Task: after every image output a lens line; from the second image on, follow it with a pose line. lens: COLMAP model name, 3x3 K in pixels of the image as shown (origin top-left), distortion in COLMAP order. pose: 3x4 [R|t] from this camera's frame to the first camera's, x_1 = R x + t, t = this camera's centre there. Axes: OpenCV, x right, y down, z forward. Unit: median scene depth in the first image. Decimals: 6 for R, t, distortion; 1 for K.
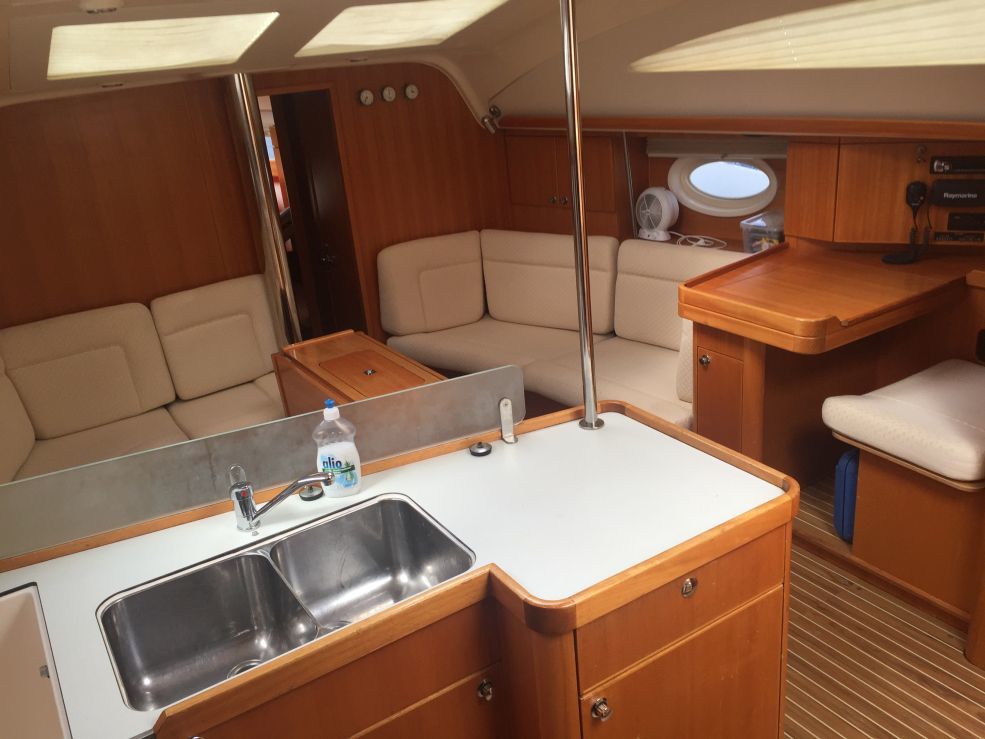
lens RADIAL K [[847.5, 0, 492.5], [0, 847.5, 369.5], [0, 0, 1]] dist [0.035943, -0.017321]
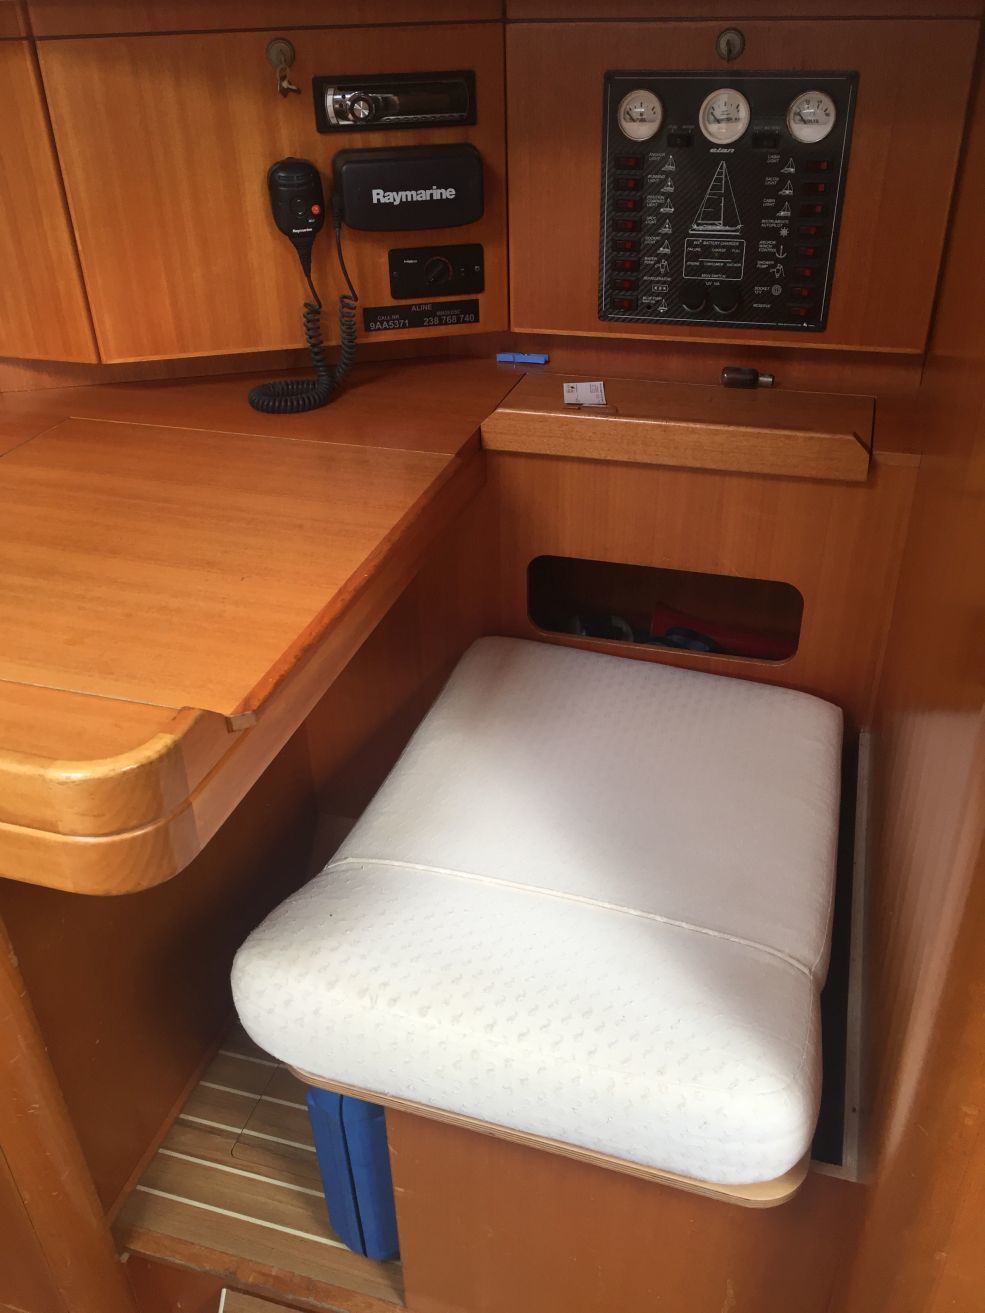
lens RADIAL K [[1129.7, 0, 492.5], [0, 1129.7, 656.5], [0, 0, 1]] dist [0.035943, -0.017321]
pose [[0.754941, -0.282744, 0.591709, 0.236431], [0.201762, 0.958658, 0.200667, -0.106052], [-0.623984, -0.032108, 0.780777, 0.594837]]
